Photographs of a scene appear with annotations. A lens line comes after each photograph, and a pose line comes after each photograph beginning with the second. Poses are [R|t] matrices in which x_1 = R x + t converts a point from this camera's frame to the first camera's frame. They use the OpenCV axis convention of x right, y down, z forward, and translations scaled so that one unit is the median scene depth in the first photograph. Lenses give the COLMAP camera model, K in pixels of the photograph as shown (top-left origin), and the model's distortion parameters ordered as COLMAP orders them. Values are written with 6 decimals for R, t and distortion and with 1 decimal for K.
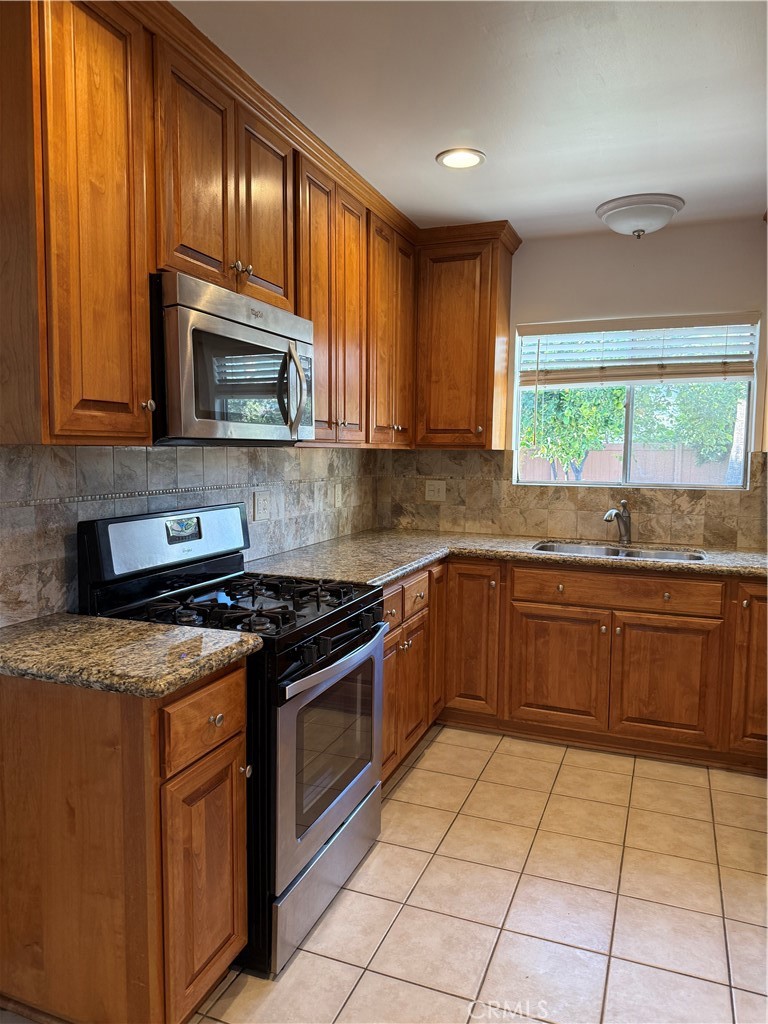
lens RADIAL K [[718.5, 0, 386.7], [0, 718.5, 501.4], [0, 0, 1]] dist [0.075241, -0.115192]
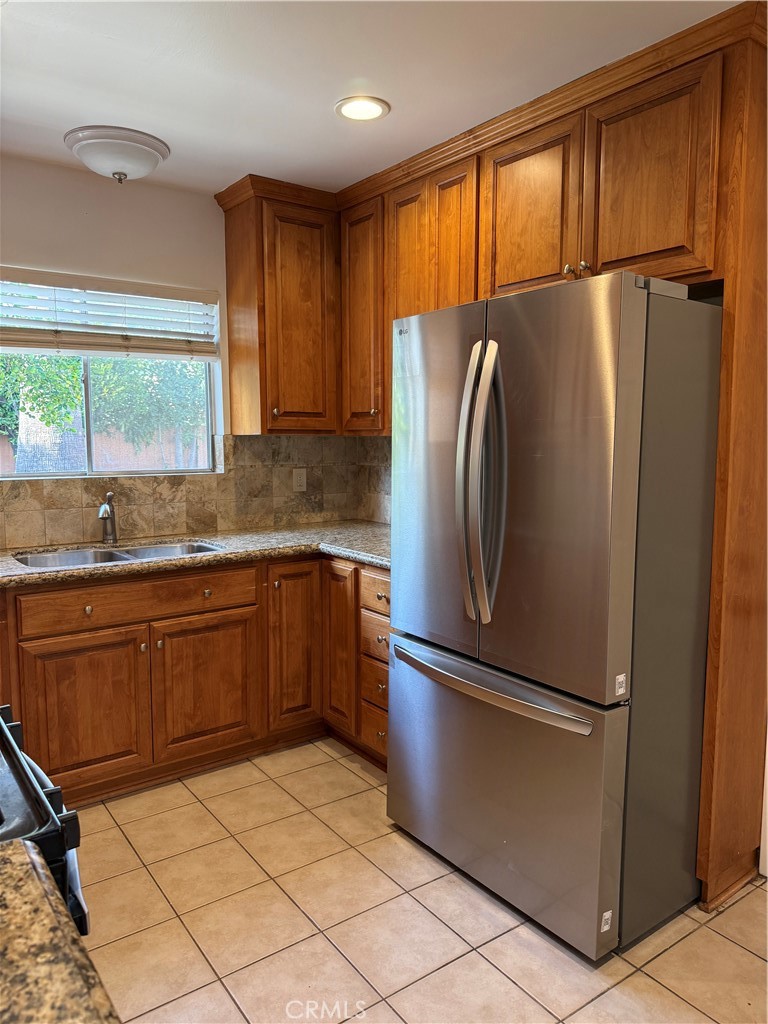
lens RADIAL K [[718.5, 0, 386.7], [0, 718.5, 501.4], [0, 0, 1]] dist [0.075241, -0.115192]
pose [[0.544760, -0.087555, 0.834009, -0.230149], [0.067264, 0.995892, 0.060614, -0.023417], [-0.835890, 0.023079, 0.548412, 0.295663]]
